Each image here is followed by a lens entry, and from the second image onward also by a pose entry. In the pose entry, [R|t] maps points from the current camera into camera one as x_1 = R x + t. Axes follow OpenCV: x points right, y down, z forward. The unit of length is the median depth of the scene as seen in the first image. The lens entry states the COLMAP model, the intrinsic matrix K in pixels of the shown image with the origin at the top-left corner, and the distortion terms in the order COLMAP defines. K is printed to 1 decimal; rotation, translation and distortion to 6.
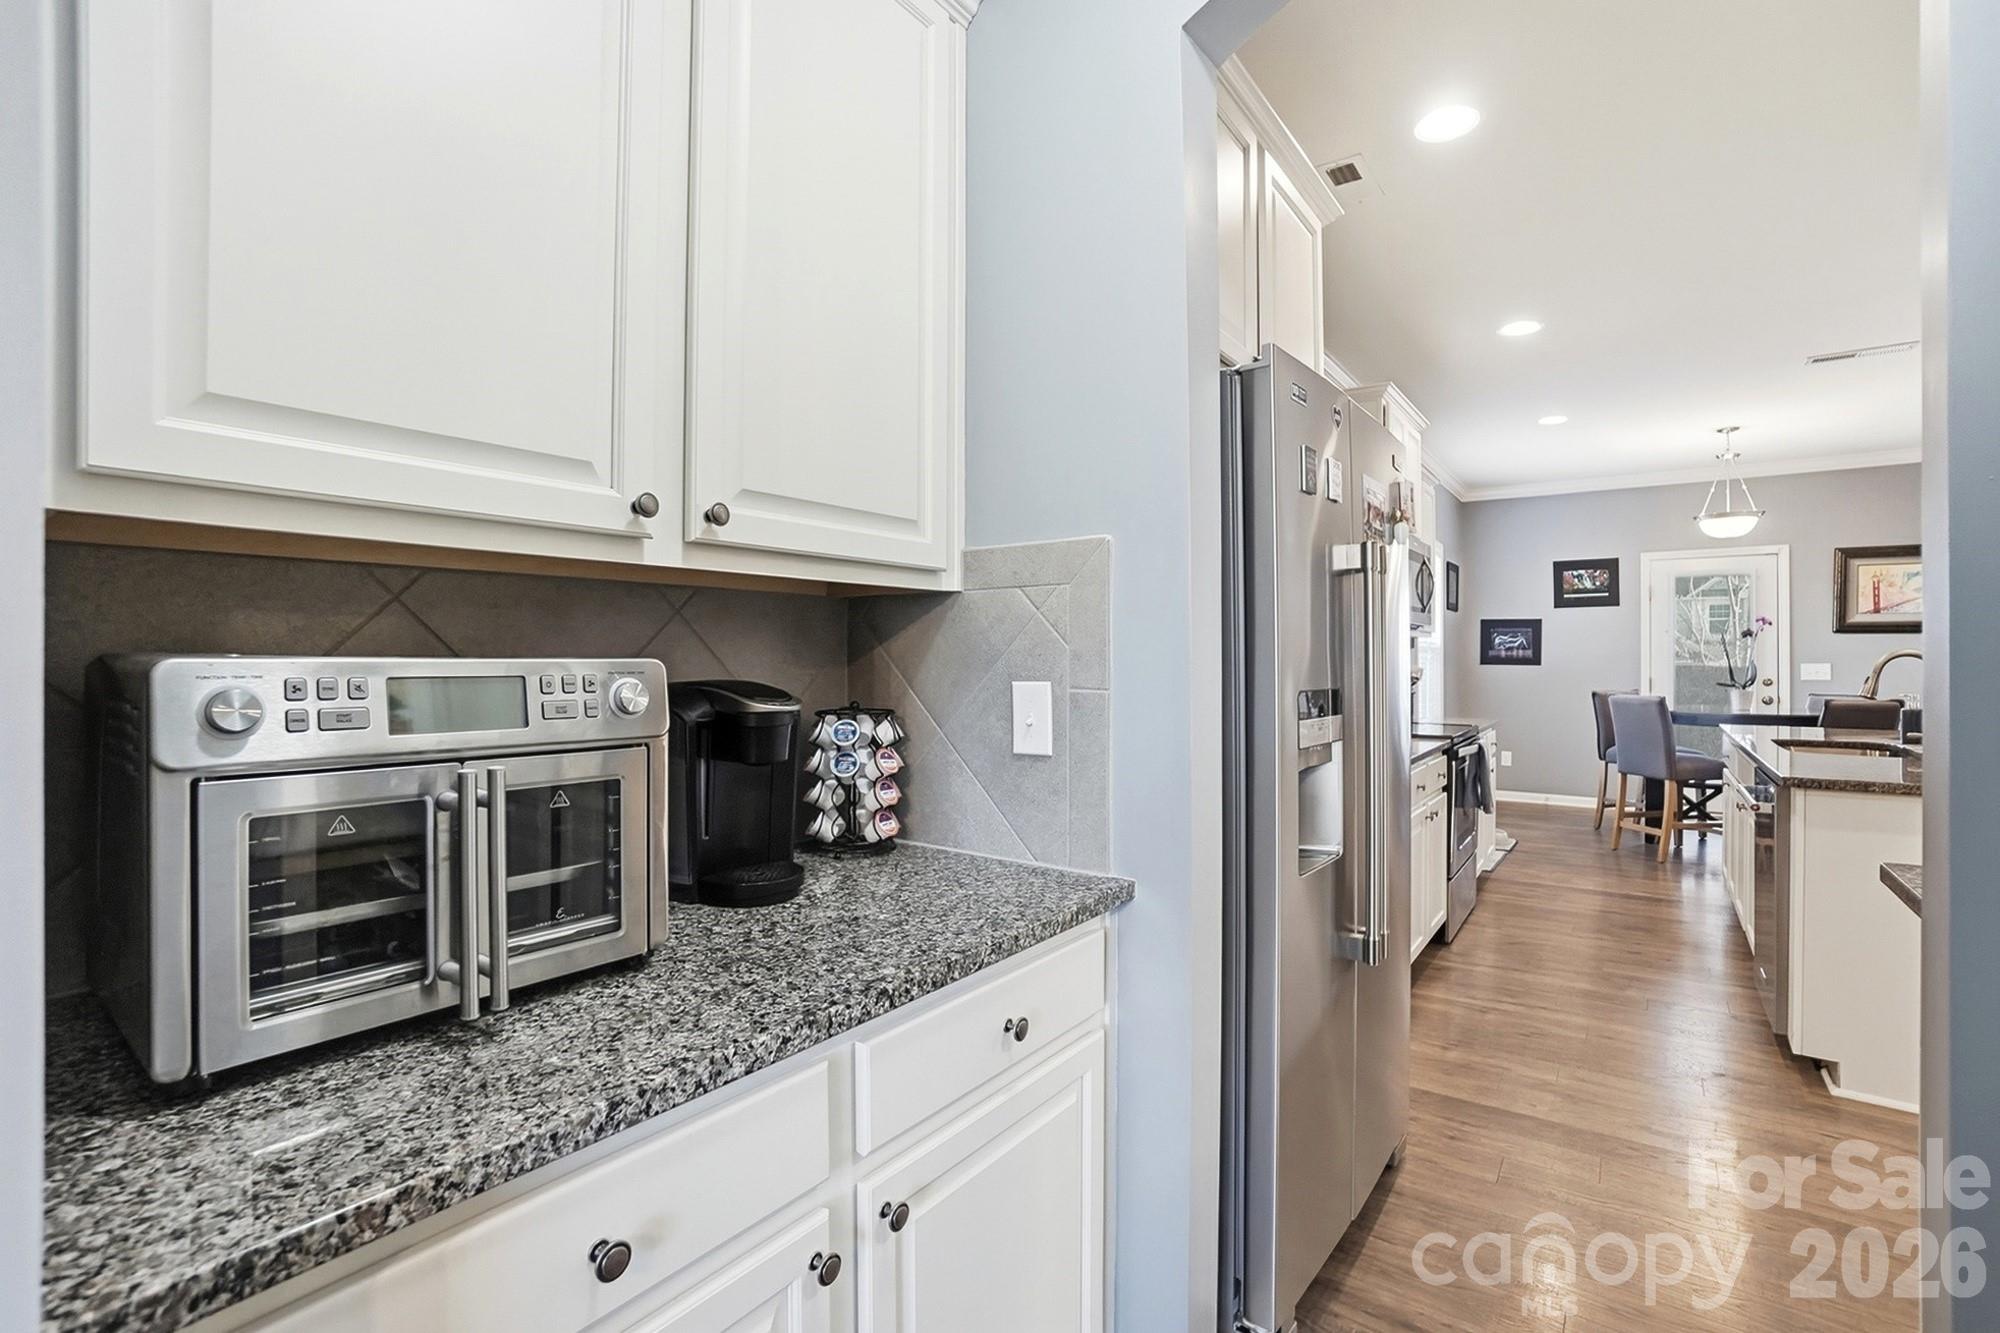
lens RADIAL K [[908.0, 0, 994.9], [0, 908.0, 653.4], [0, 0, 1]] dist [-0.069205, 0.029697]
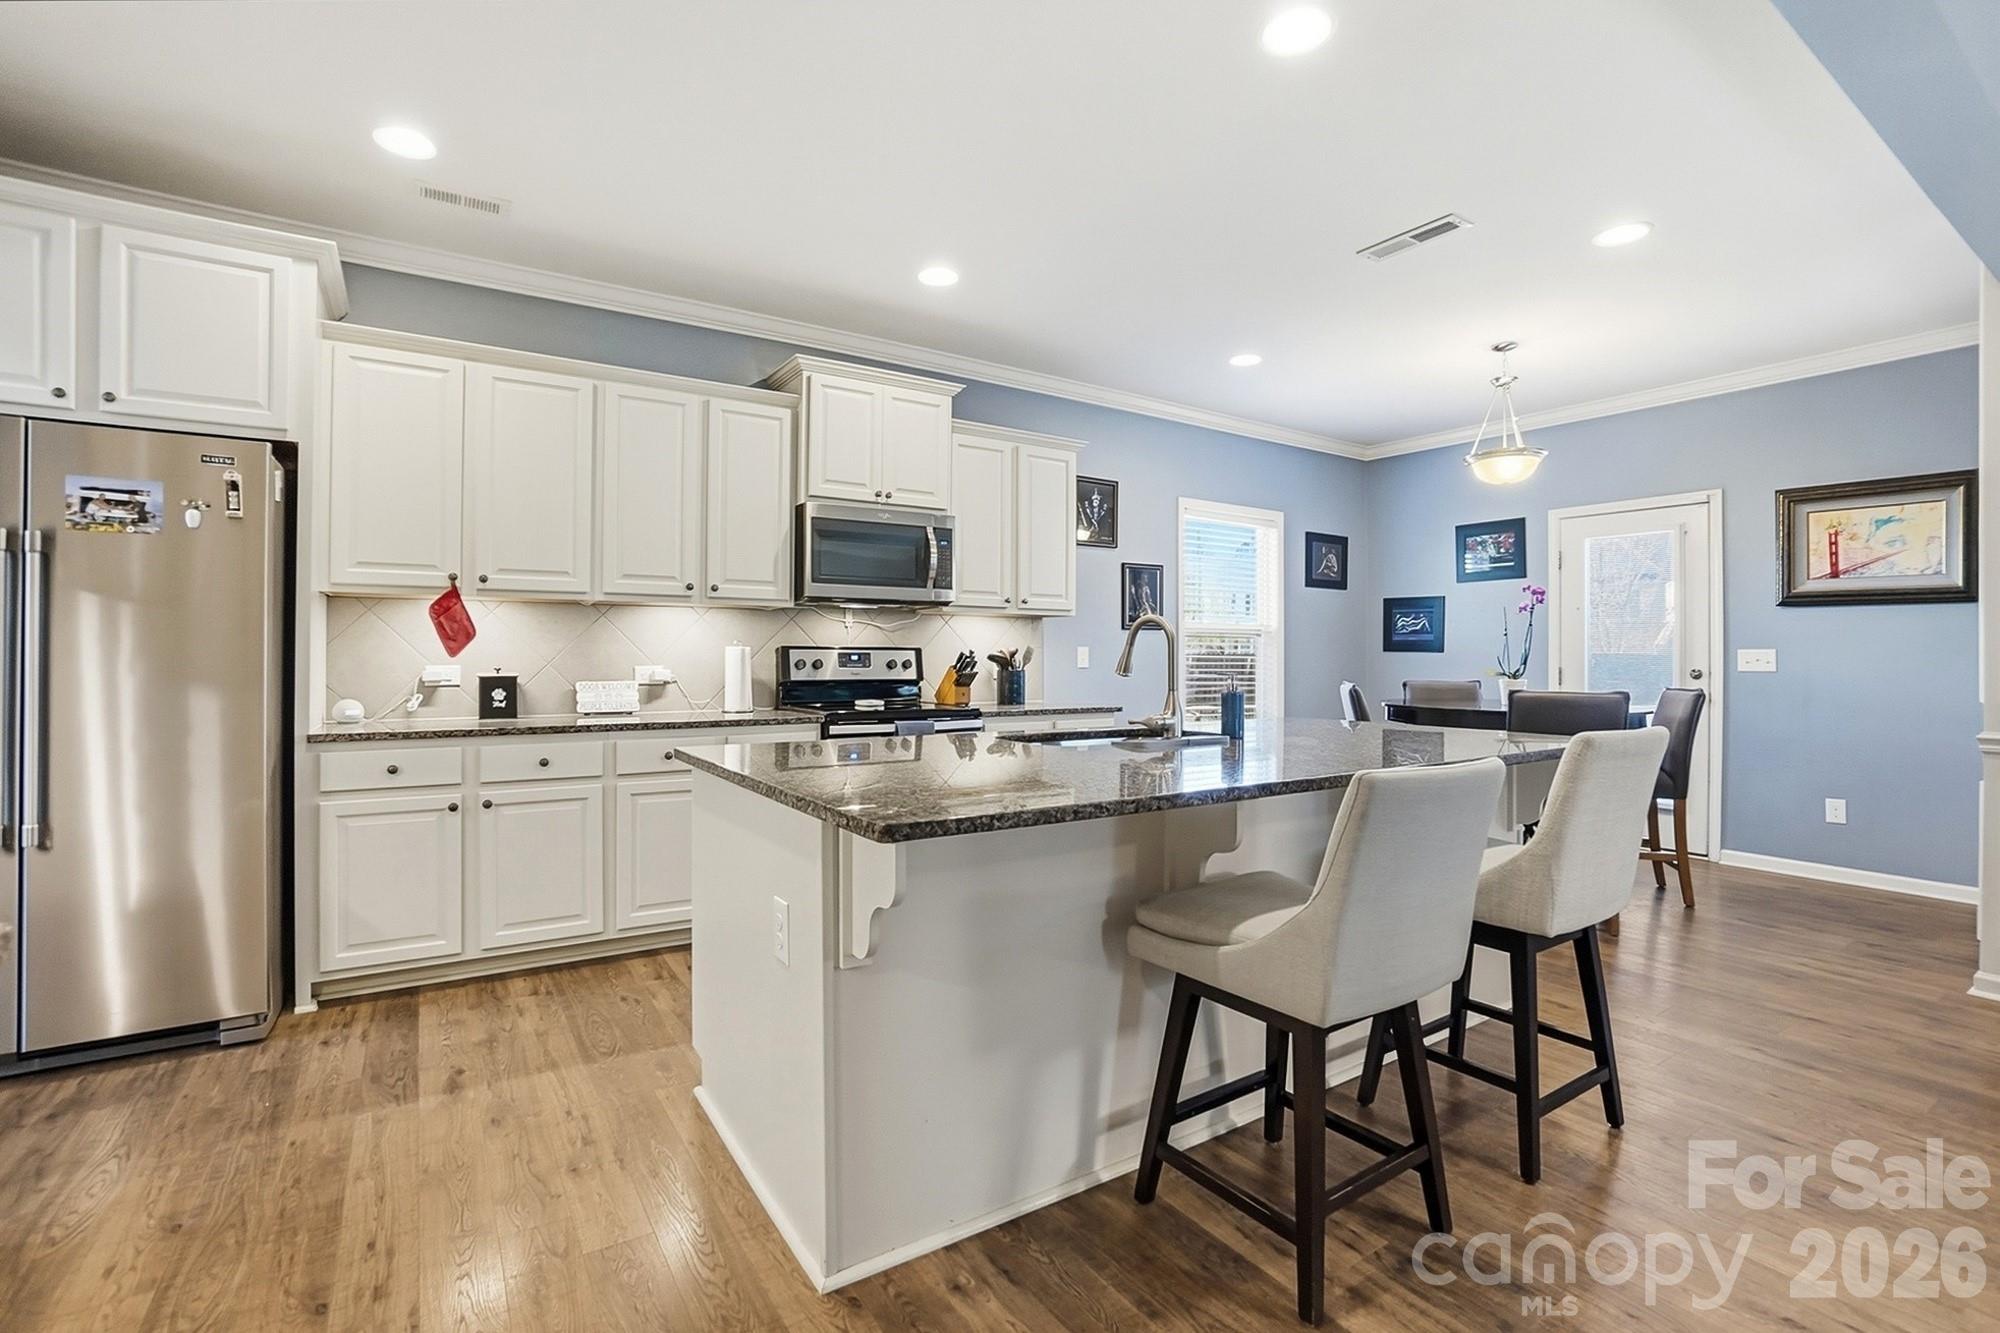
lens RADIAL K [[908.0, 0, 994.9], [0, 908.0, 653.4], [0, 0, 1]] dist [-0.069205, 0.029697]
pose [[0.936154, 0.005125, -0.351553, 0.619888], [-0.003725, 0.999982, 0.004660, 0.014716], [0.351570, -0.003053, 0.936156, 0.089986]]
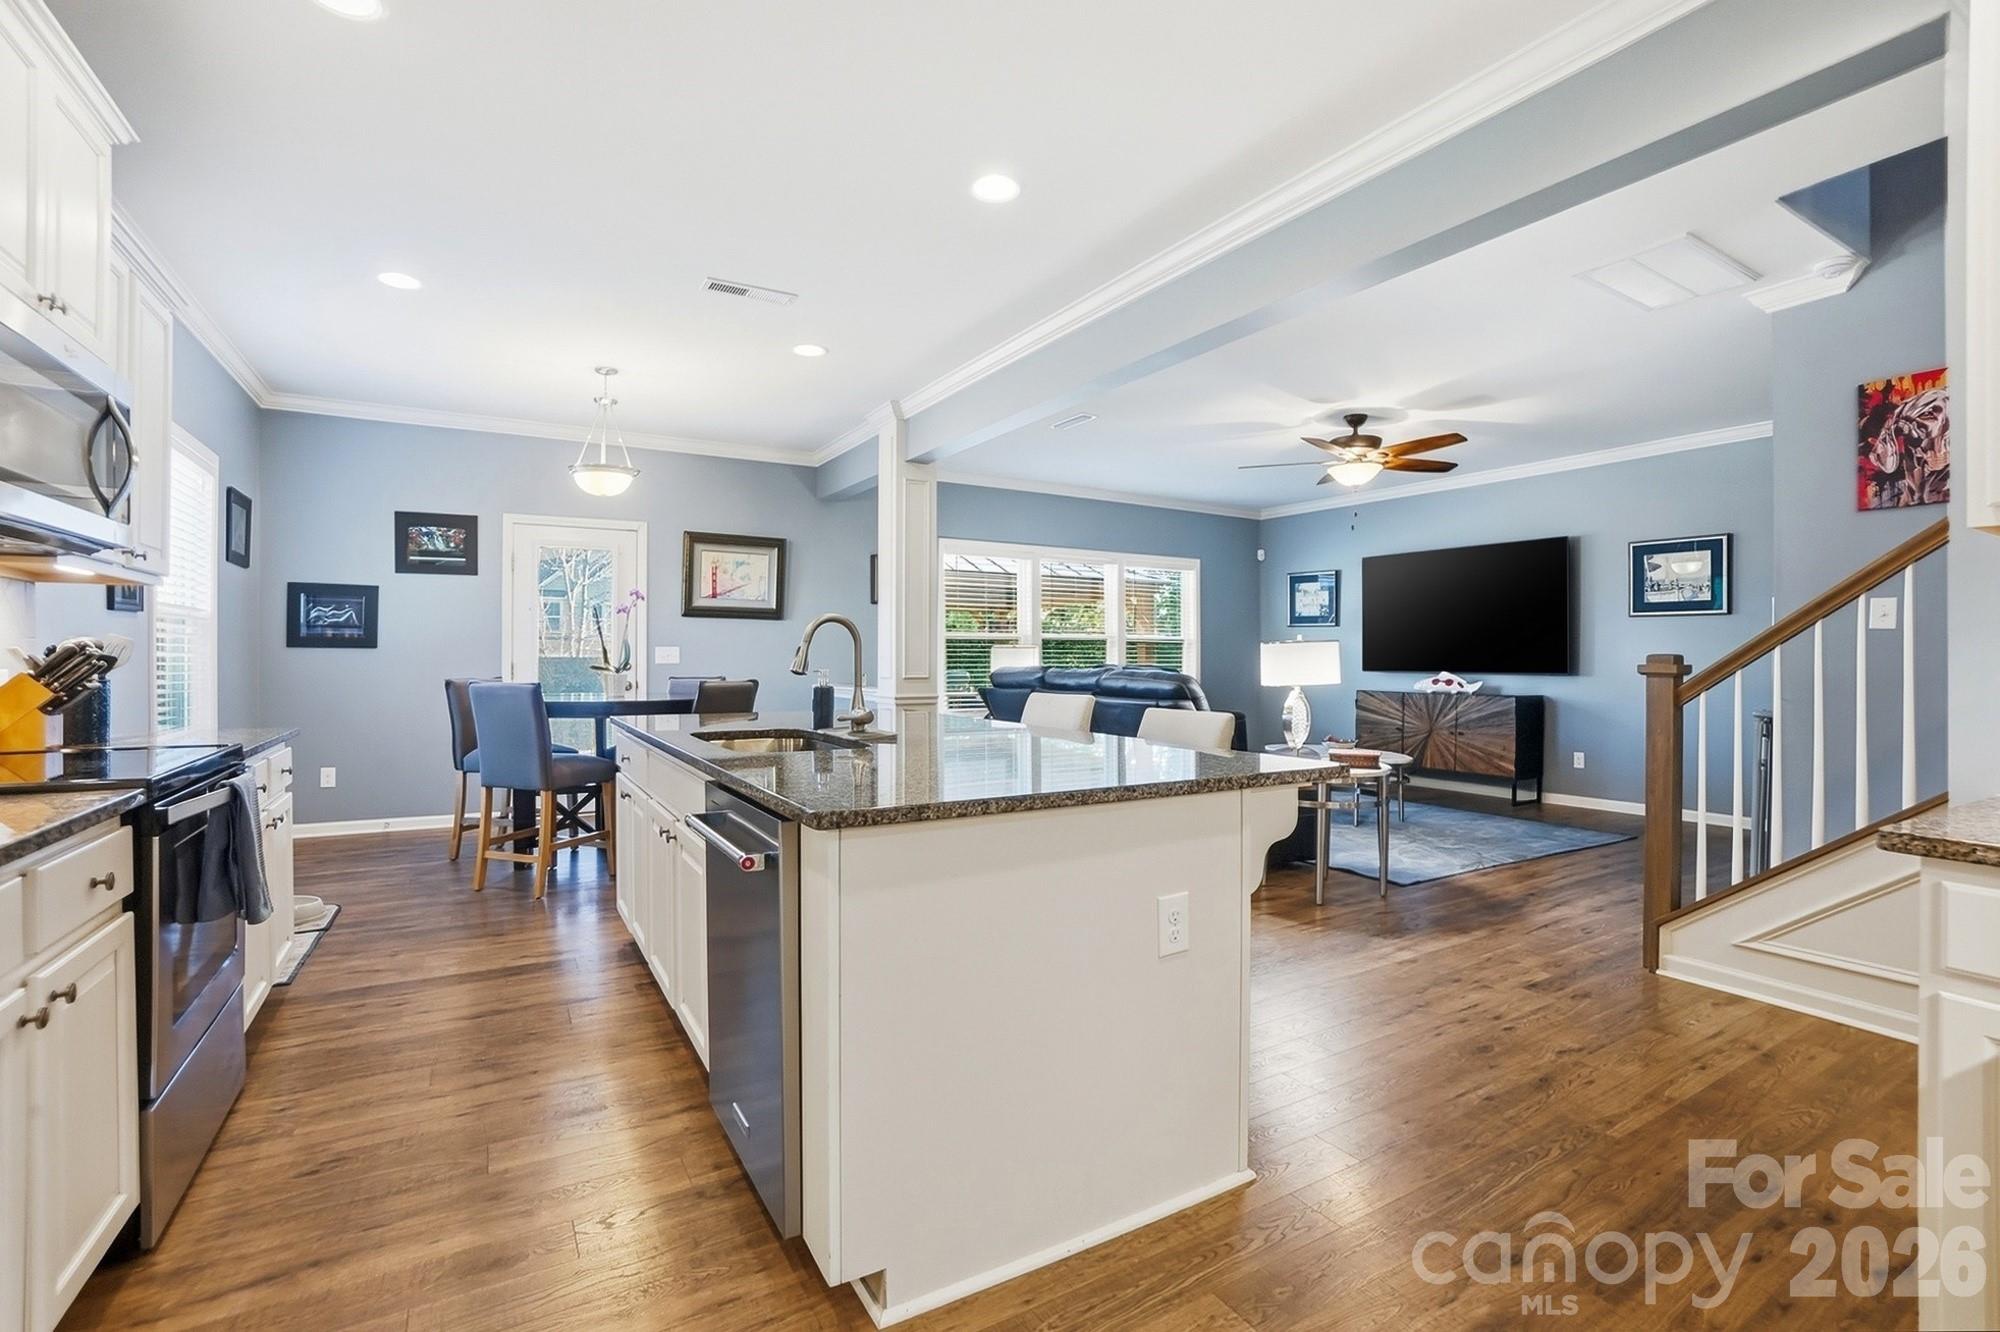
lens RADIAL K [[897.3, 0, 996.2], [0, 897.3, 656.3], [0, 0, 1]] dist [-0.063987, 0.023371]
pose [[0.396918, 0.000408, 0.917854, 0.175508], [-0.008127, 0.999962, 0.003070, 0.016541], [-0.917818, -0.008678, 0.396906, 0.274198]]
